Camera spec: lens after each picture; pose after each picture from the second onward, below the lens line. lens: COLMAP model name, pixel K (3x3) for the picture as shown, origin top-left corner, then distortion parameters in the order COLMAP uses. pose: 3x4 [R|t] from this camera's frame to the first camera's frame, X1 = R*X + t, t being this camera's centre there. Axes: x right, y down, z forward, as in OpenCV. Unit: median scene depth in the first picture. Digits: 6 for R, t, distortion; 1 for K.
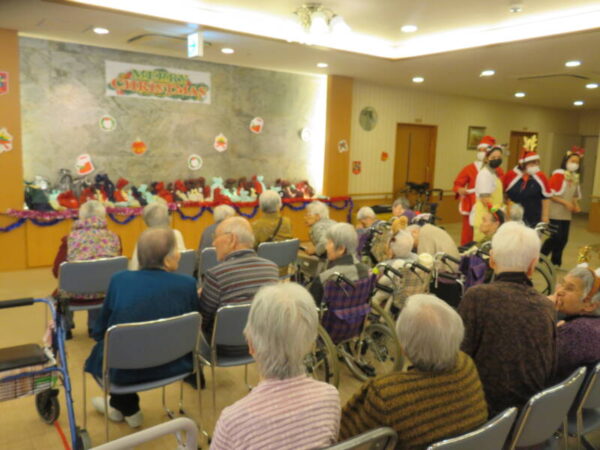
lens RADIAL K [[522.6, 0, 300.0], [0, 522.6, 225.0], [0, 0, 1]] dist [0.028392, -0.004514]
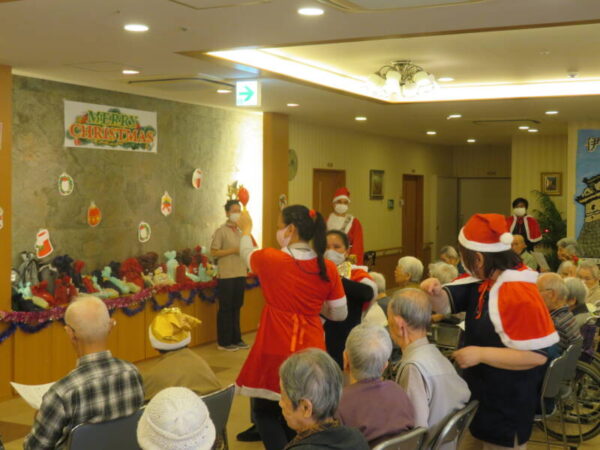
lens RADIAL K [[898.5, 0, 300.0], [0, 898.5, 225.0], [0, 0, 1]] dist [0.004084, 0.079477]
pose [[0.887064, -0.046885, 0.459260, -0.633646], [0.096052, 0.991802, -0.084274, -0.004571], [-0.451544, 0.118869, 0.884295, -0.219378]]
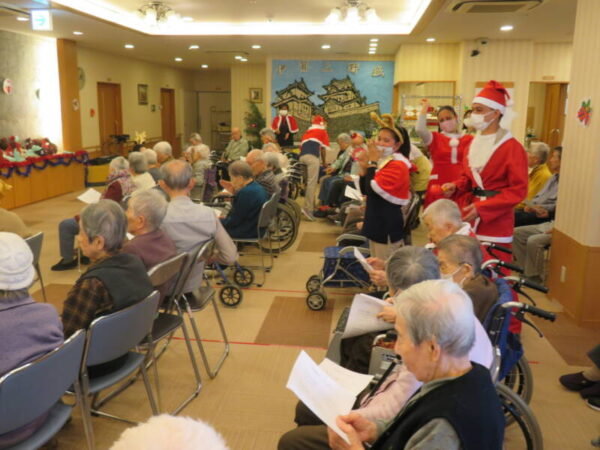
lens RADIAL K [[560.0, 0, 290.4], [0, 560.0, 222.4], [0, 0, 1]] dist [-0.006151, -0.015991]
pose [[0.685091, -0.175282, 0.707055, -0.604434], [0.123546, 0.984516, 0.124358, 0.002290], [-0.717904, 0.002157, 0.696138, -0.170208]]
